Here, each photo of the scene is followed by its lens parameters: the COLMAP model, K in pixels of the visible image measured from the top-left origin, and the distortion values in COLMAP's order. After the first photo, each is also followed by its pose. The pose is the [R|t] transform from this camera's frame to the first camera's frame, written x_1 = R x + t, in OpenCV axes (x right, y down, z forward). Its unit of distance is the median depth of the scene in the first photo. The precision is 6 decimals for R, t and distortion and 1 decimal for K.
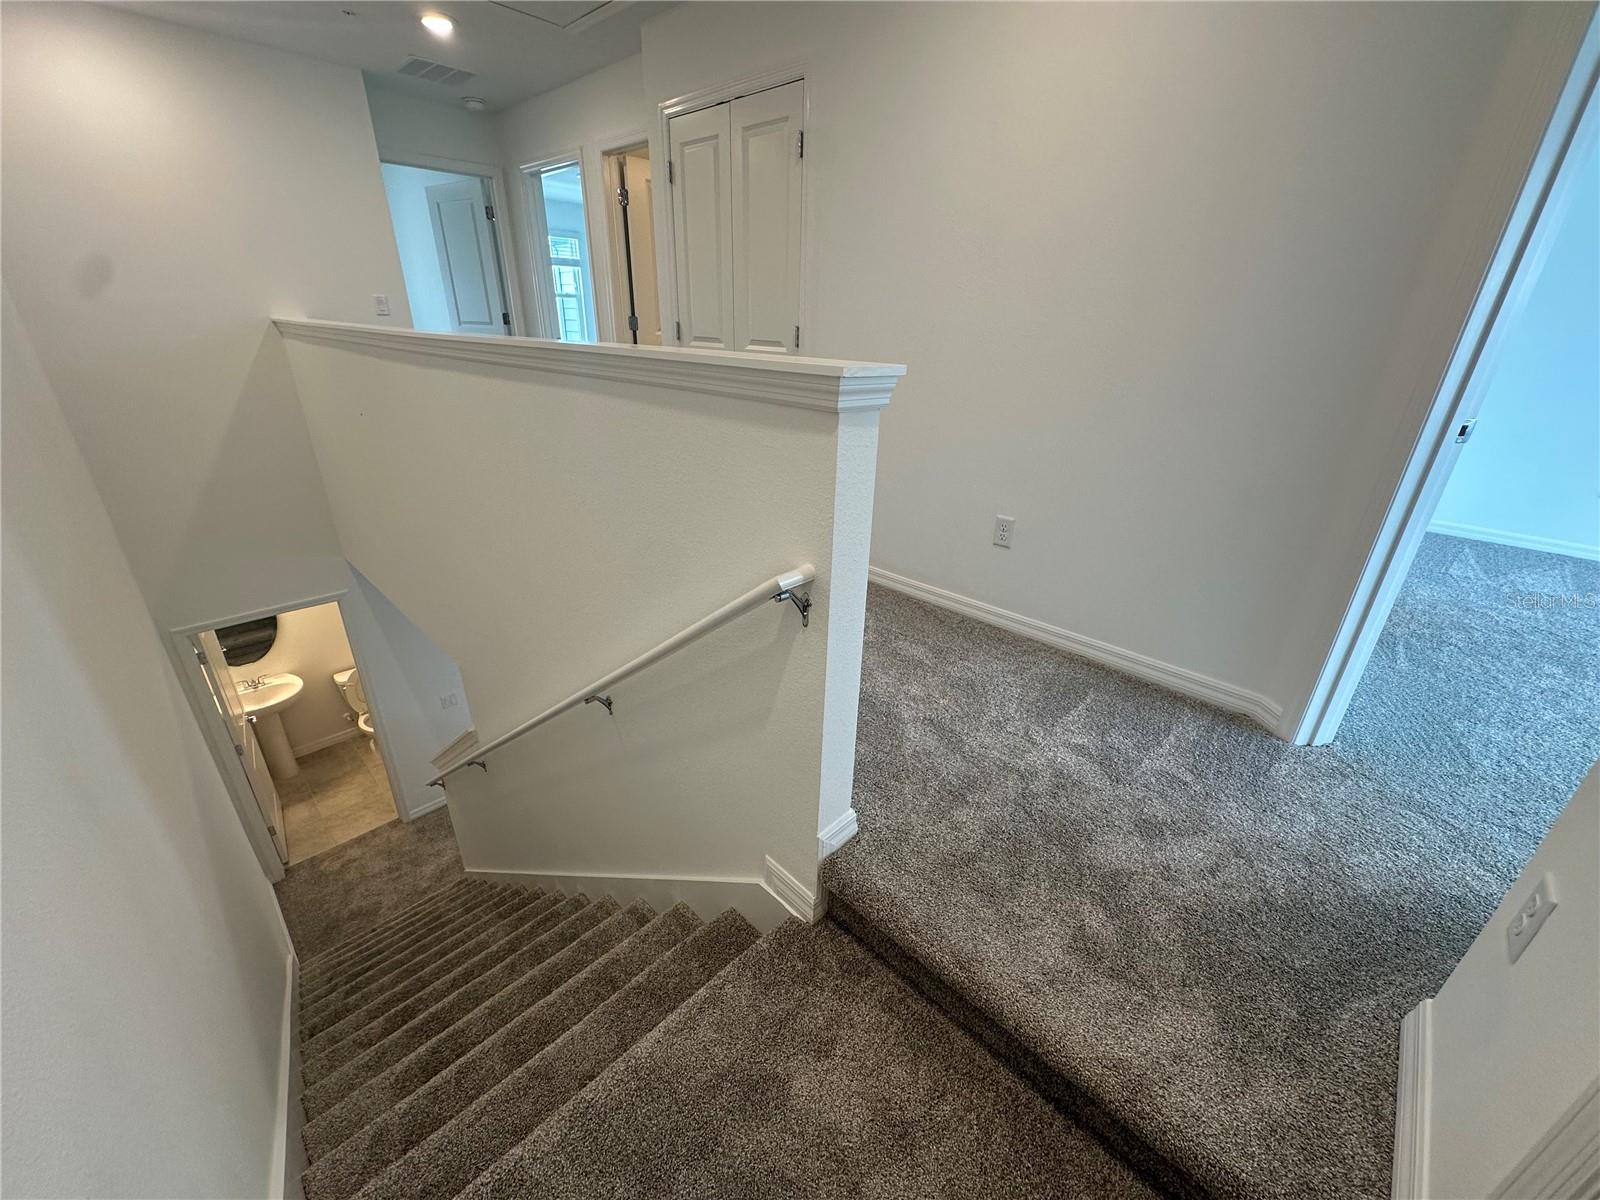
lens RADIAL K [[636.6, 0, 801.4], [0, 636.6, 601.3], [0, 0, 1]] dist [-0.003144, 0.001489]
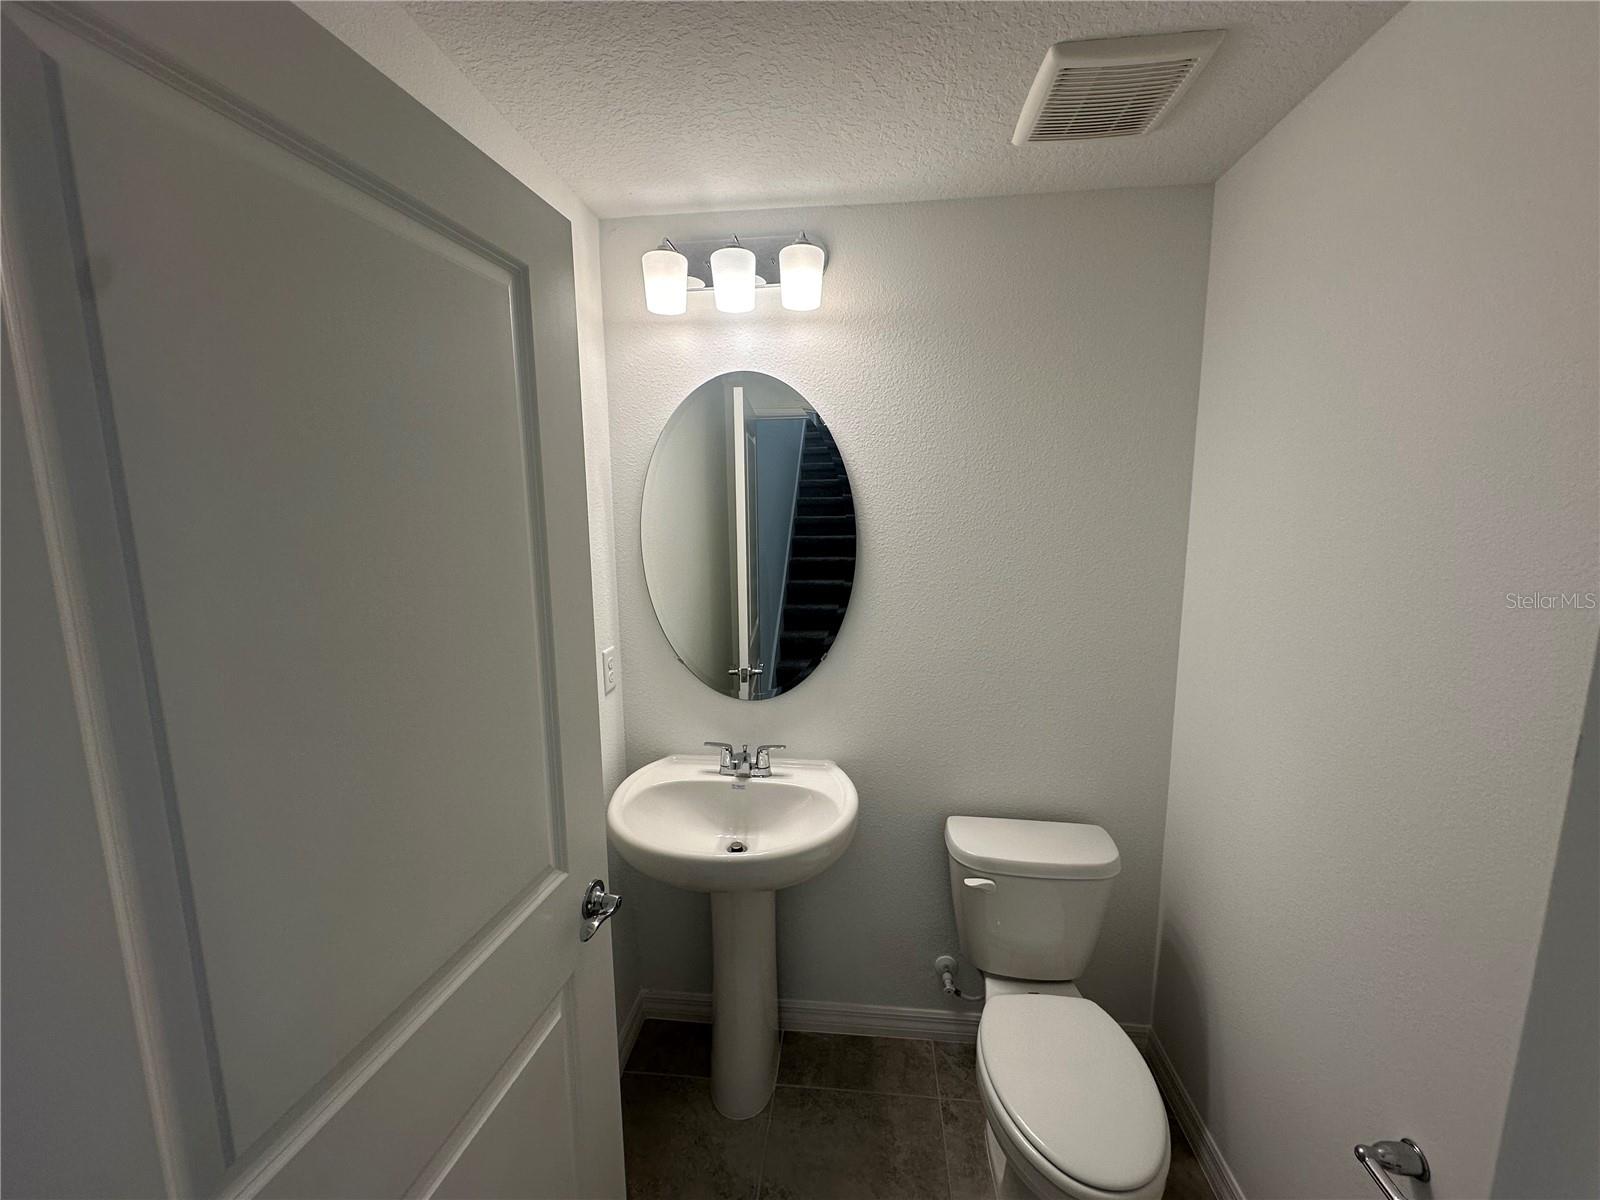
lens RADIAL K [[636.6, 0, 795.5], [0, 636.6, 606.1], [0, 0, 1]] dist [-0.003144, 0.001489]
pose [[0.609159, 0.080880, -0.788913, -0.551392], [-0.295526, 0.946286, -0.131176, 0.082586], [0.735928, 0.313051, 0.600341, 0.737714]]
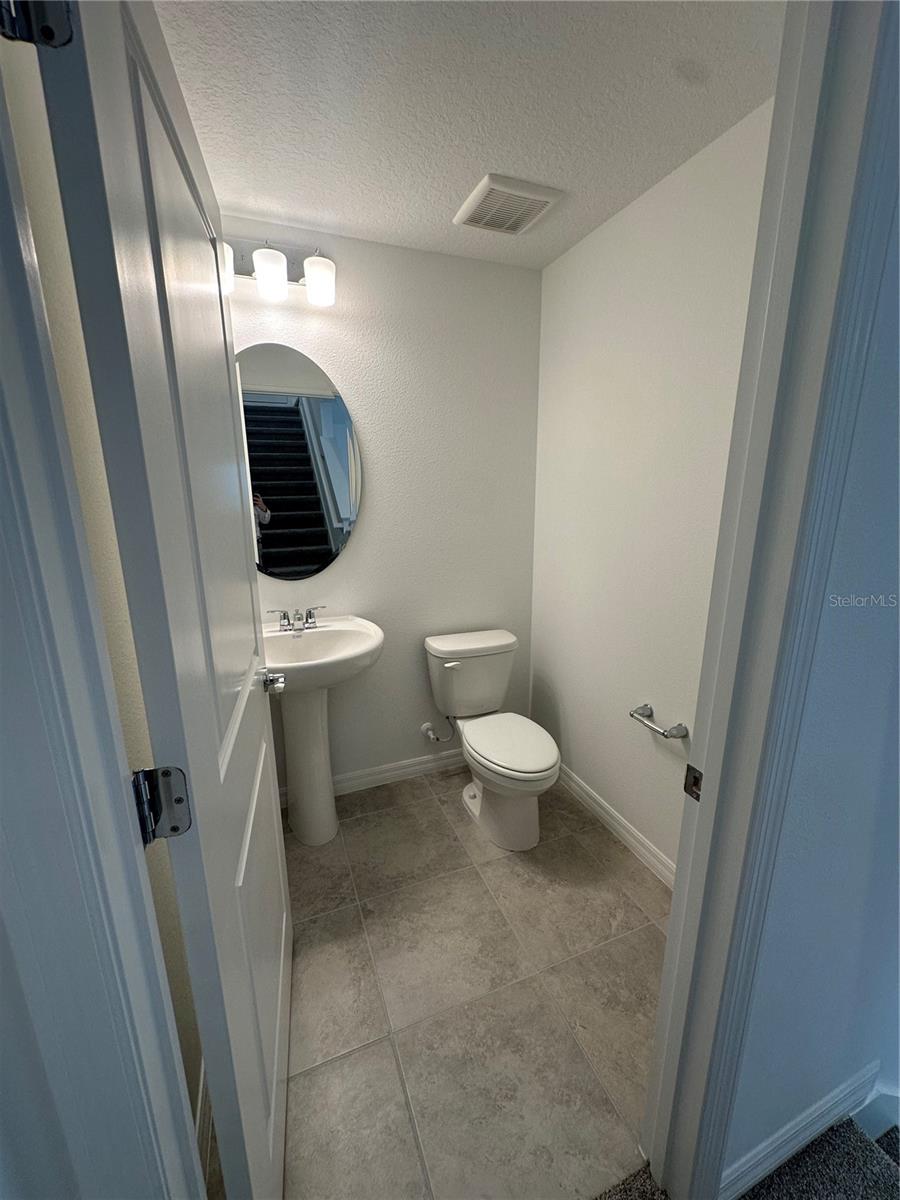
lens RADIAL K [[477.5, 0, 444.9], [0, 477.5, 603.3], [0, 0, 1]] dist [-0.003144, 0.001489]
pose [[0.904539, 0.060648, -0.422055, -0.564298], [-0.138022, 0.978187, -0.155243, 0.143963], [0.403434, 0.198676, 0.893179, 0.666708]]
